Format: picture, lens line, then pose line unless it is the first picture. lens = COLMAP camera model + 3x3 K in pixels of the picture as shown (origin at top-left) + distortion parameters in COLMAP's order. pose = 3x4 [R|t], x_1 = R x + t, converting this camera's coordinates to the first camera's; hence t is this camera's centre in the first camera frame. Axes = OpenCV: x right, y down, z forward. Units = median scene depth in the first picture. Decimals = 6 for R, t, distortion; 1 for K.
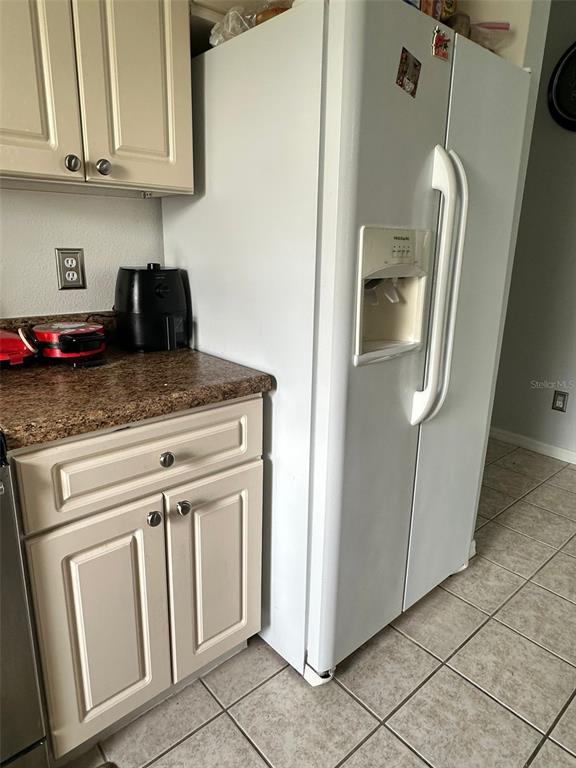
lens RADIAL K [[490.1, 0, 288.0], [0, 490.1, 384.0], [0, 0, 1]] dist [-0.003495, -0.001058]
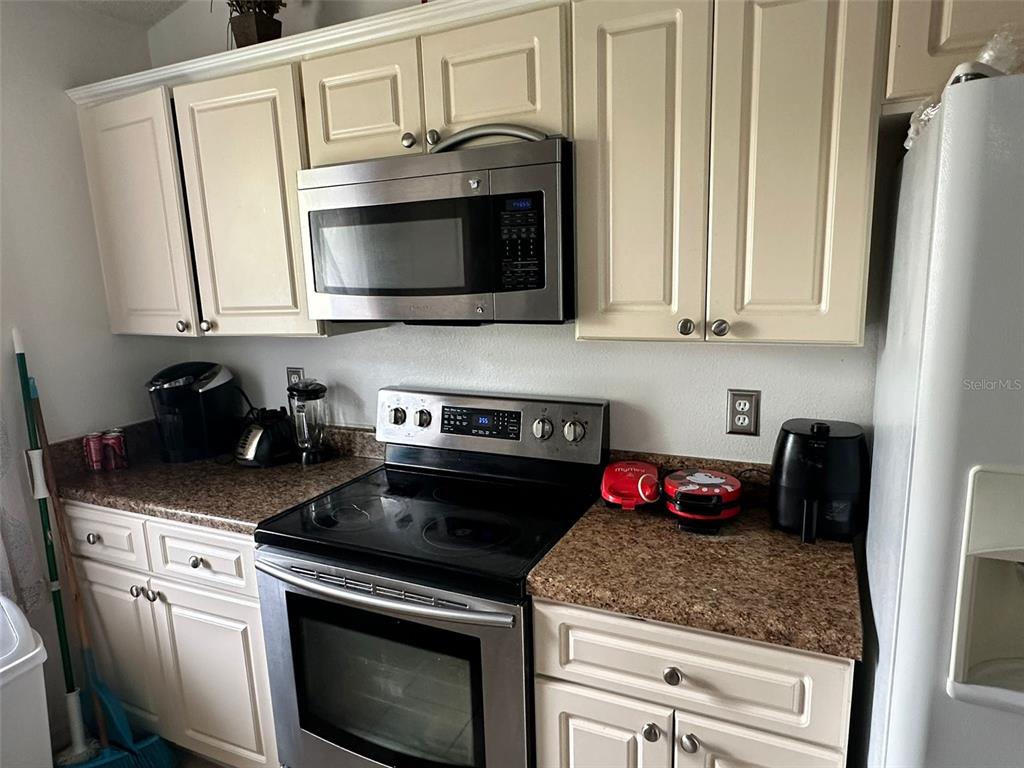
lens RADIAL K [[653.5, 0, 500.0], [0, 653.5, 409.3], [0, 0, 1]] dist [-0.003495, -0.001058]
pose [[0.383310, 0.155567, -0.910424, 0.569300], [-0.217926, 0.973116, 0.074528, -0.299688], [0.897542, 0.169837, 0.406907, 0.185280]]
